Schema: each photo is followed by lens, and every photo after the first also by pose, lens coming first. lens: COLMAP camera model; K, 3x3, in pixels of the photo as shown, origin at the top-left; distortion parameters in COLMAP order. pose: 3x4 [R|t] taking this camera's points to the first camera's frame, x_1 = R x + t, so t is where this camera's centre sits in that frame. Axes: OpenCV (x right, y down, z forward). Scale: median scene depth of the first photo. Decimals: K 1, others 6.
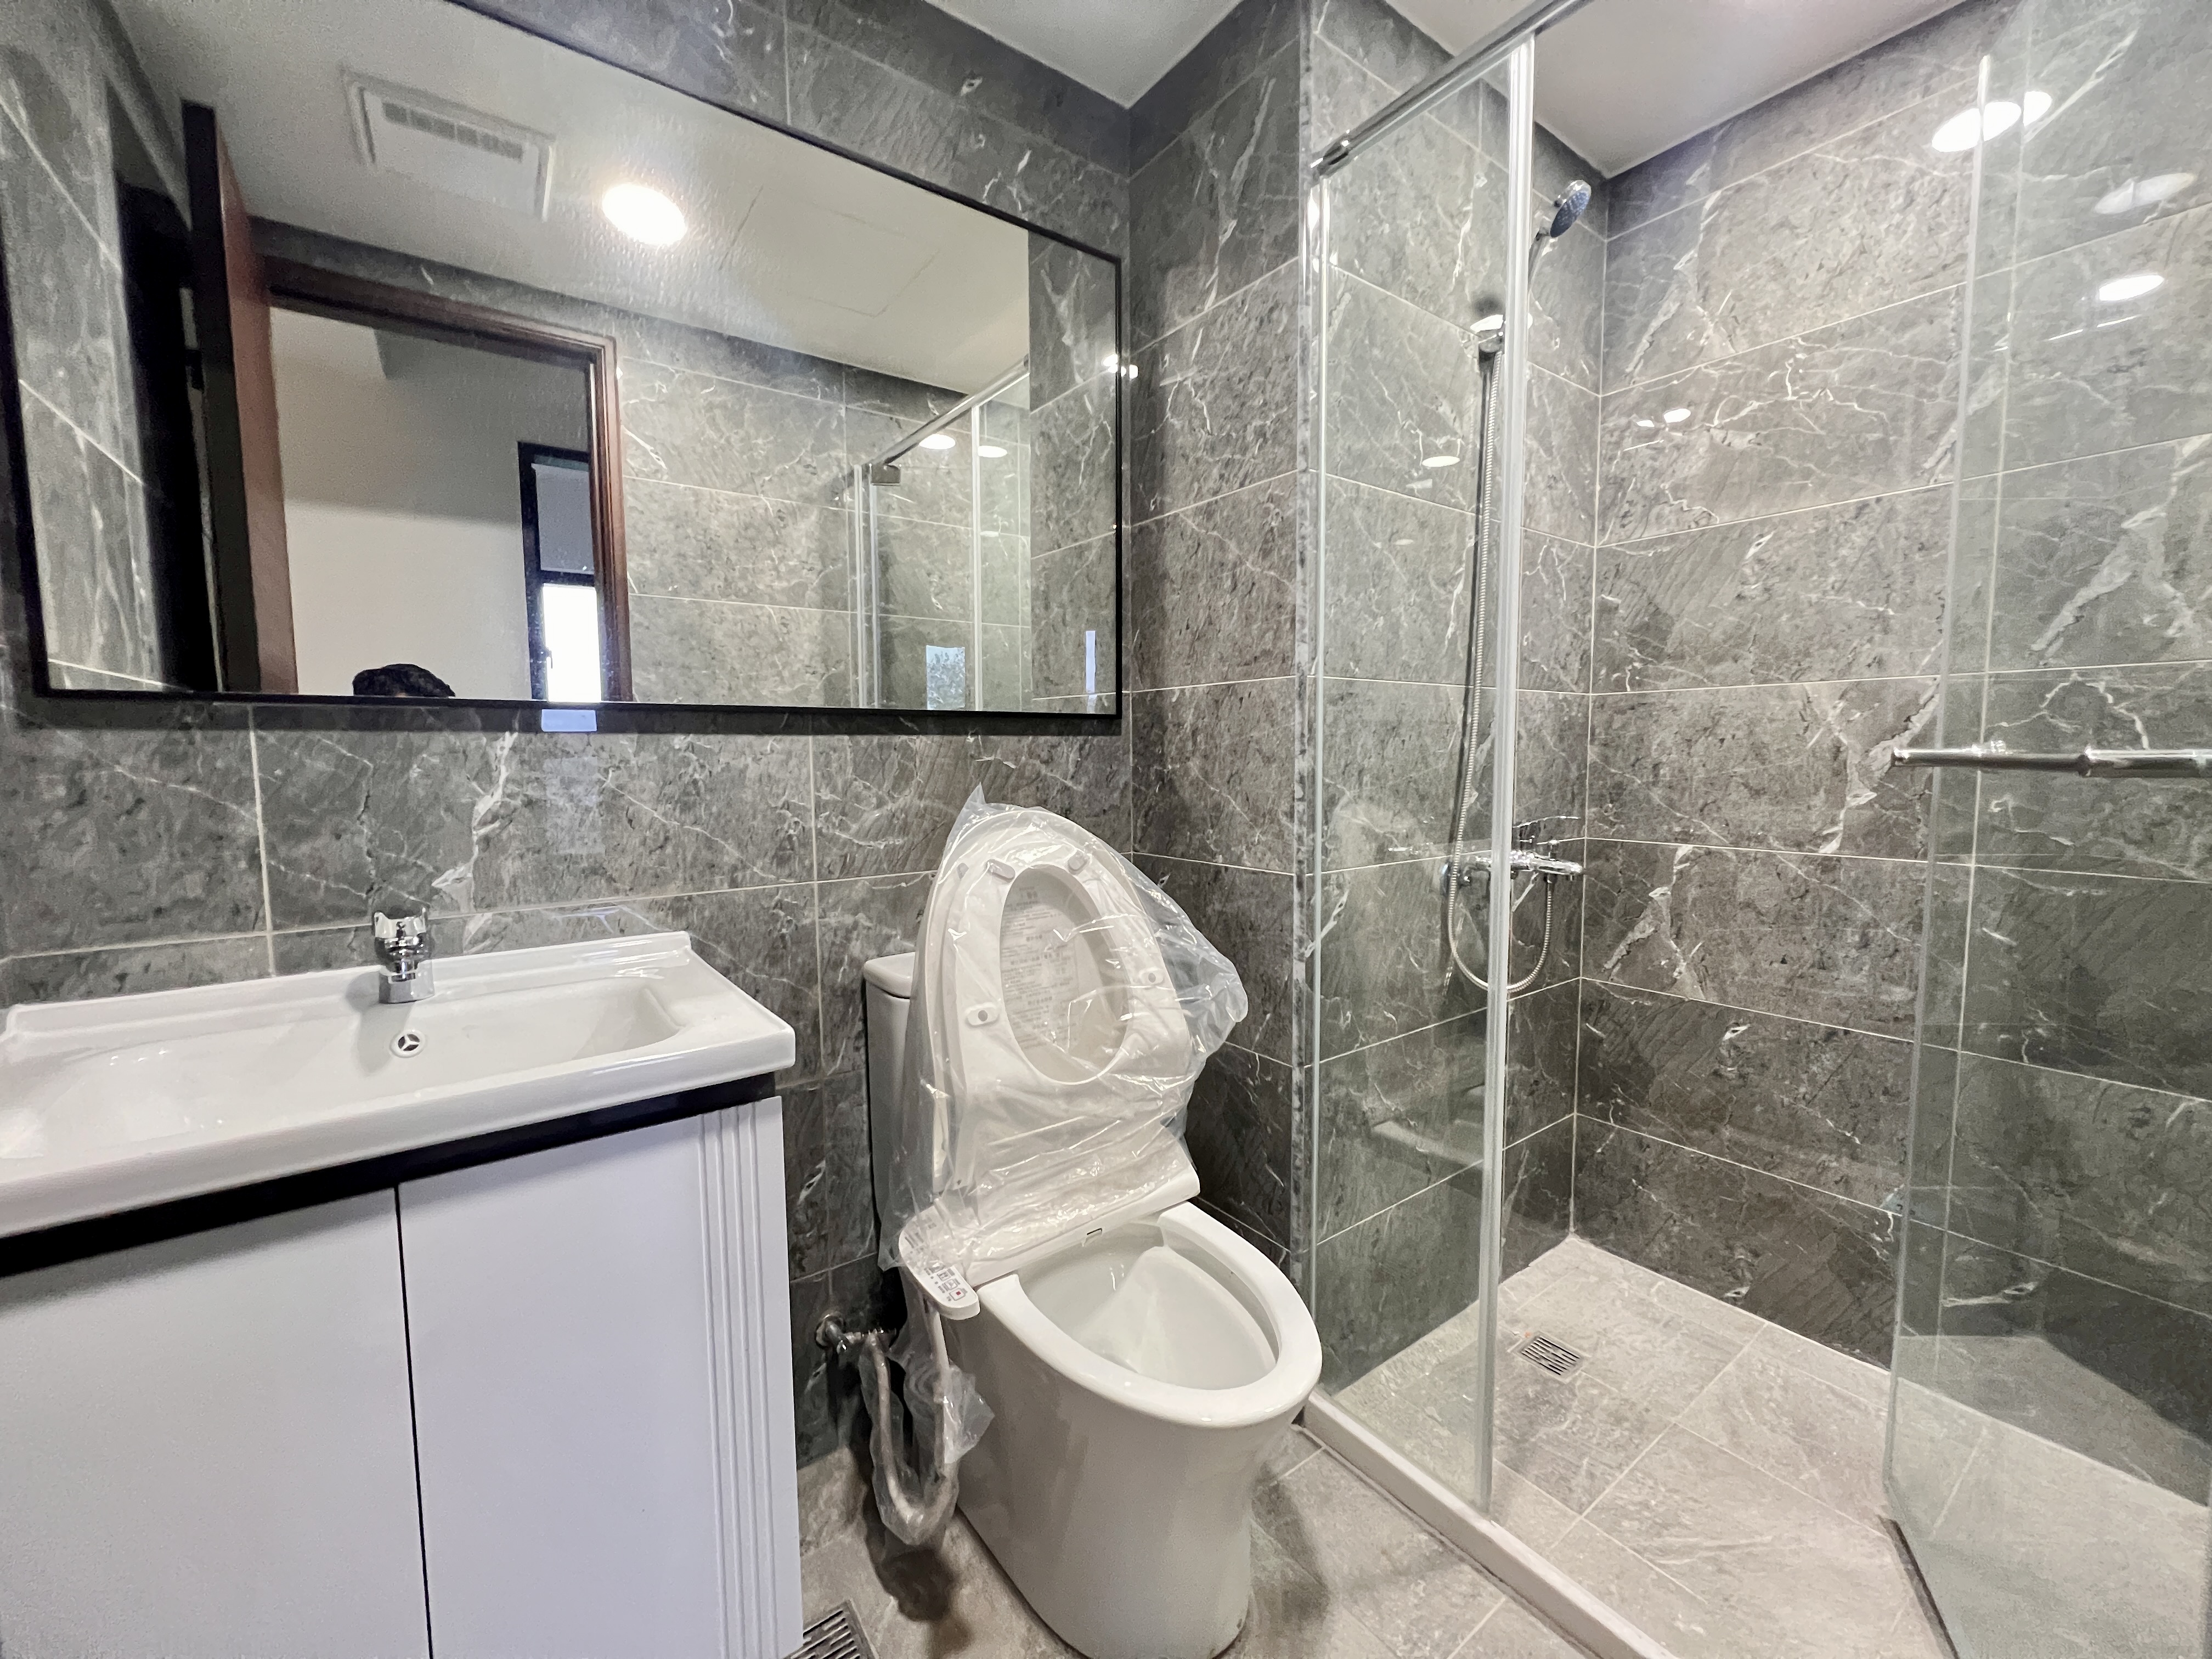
lens RADIAL K [[885.0, 0, 1105.5], [0, 885.0, 821.6], [0, 0, 1]] dist [-0.002708, 0.000343]
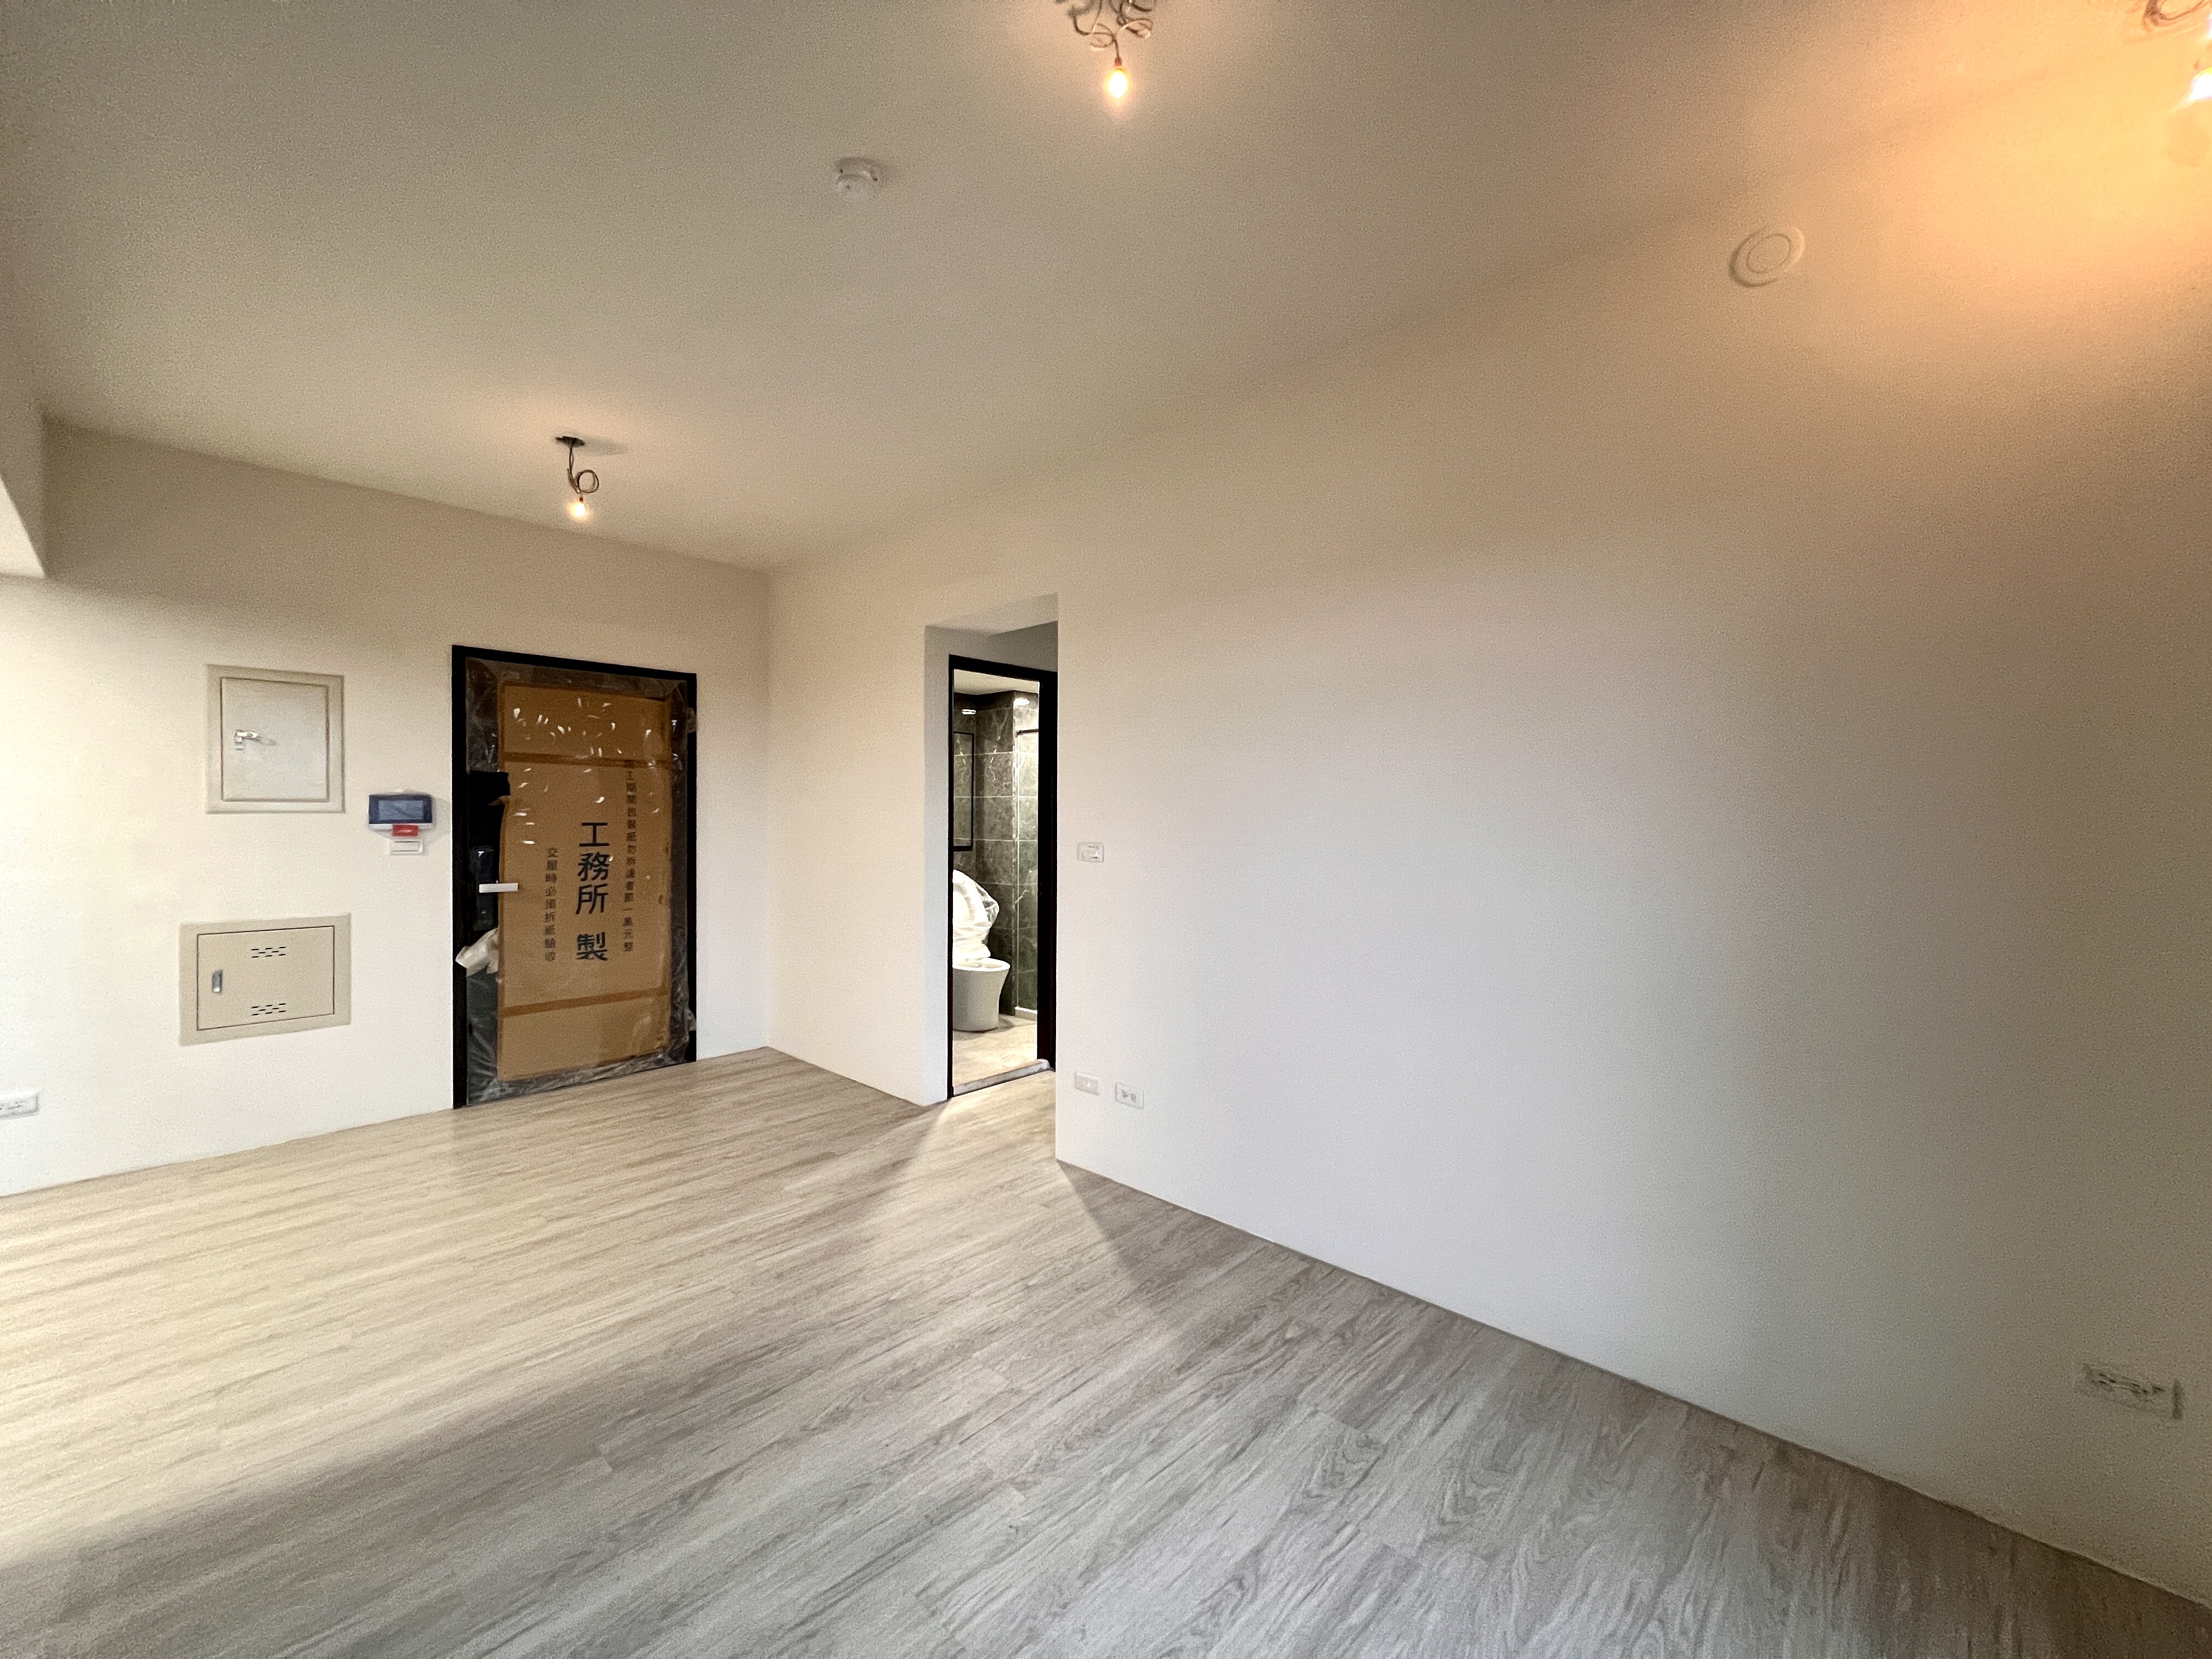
lens RADIAL K [[885.0, 0, 1102.3], [0, 885.0, 826.9], [0, 0, 1]] dist [-0.002708, 0.000343]
pose [[0.982998, 0.011505, 0.183255, -0.154971], [0.001487, 0.997504, -0.070599, 0.082224], [-0.183610, 0.069672, 0.980527, -3.362396]]
